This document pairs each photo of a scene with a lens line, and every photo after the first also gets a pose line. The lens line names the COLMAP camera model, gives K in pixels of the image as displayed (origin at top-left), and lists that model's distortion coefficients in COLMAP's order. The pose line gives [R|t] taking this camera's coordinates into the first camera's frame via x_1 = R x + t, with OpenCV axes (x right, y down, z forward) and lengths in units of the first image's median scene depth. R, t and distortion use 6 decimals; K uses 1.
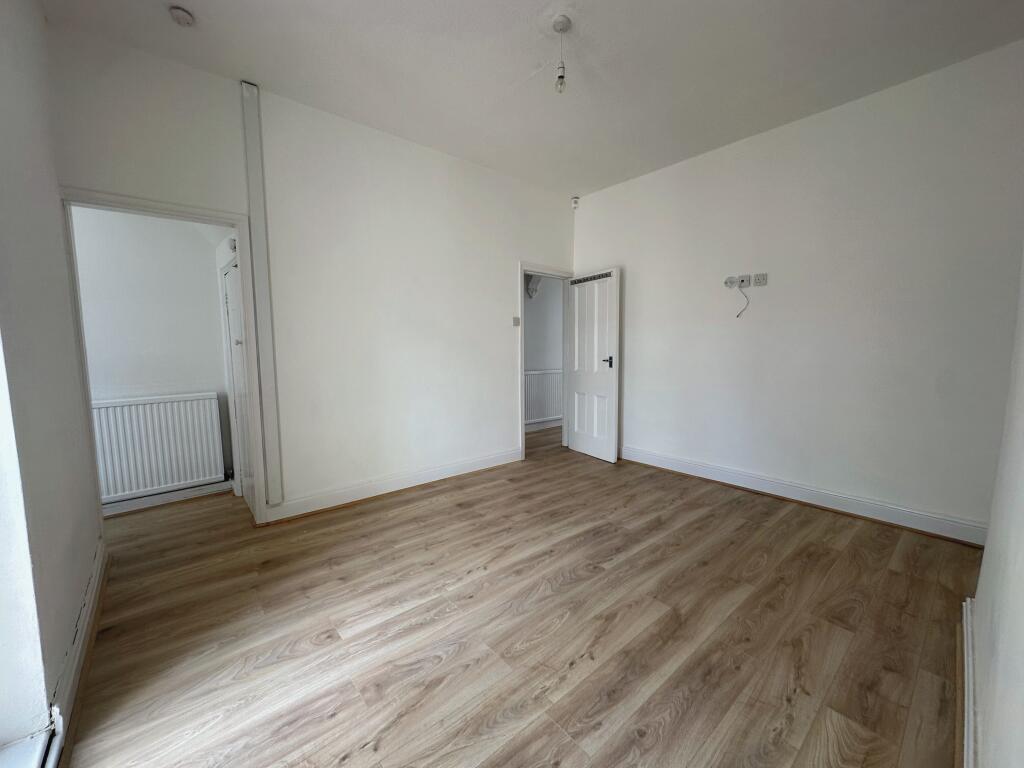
lens RADIAL K [[405.5, 0, 513.9], [0, 405.5, 385.9], [0, 0, 1]] dist [-0.000174, -0.000027]
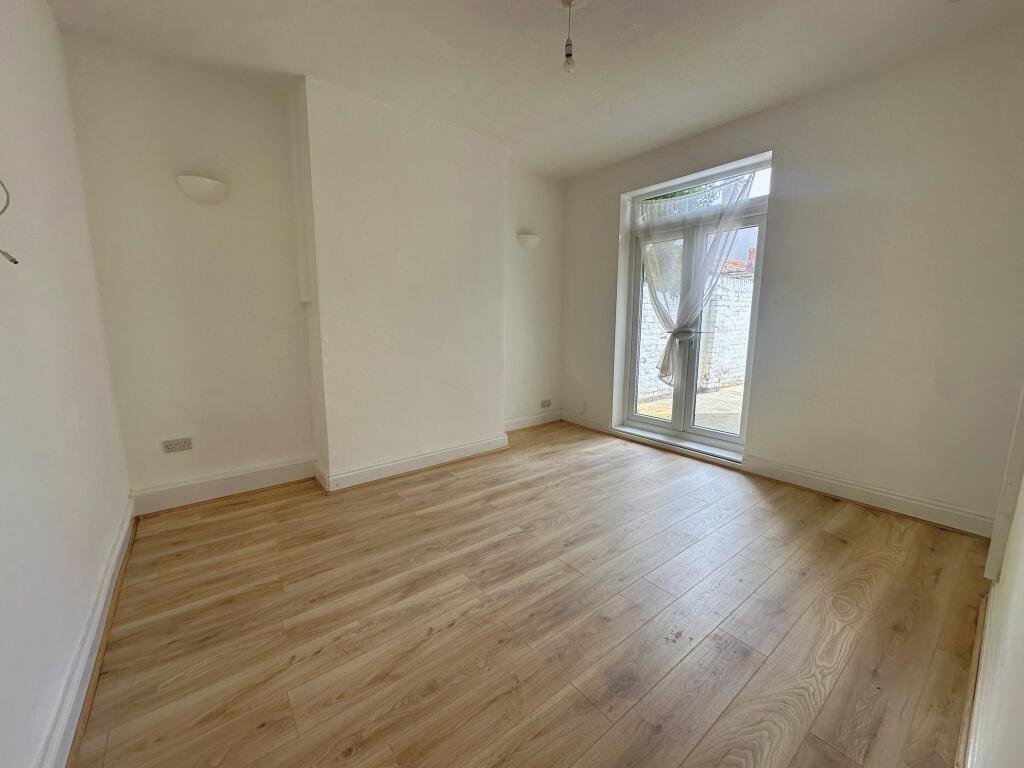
lens RADIAL K [[405.5, 0, 509.2], [0, 405.5, 386.1], [0, 0, 1]] dist [-0.000174, -0.000027]
pose [[-0.998319, -0.003782, 0.057832, 0.187081], [0.011268, 0.966156, 0.257711, -0.227194], [-0.056849, 0.257930, -0.964490, 1.977739]]
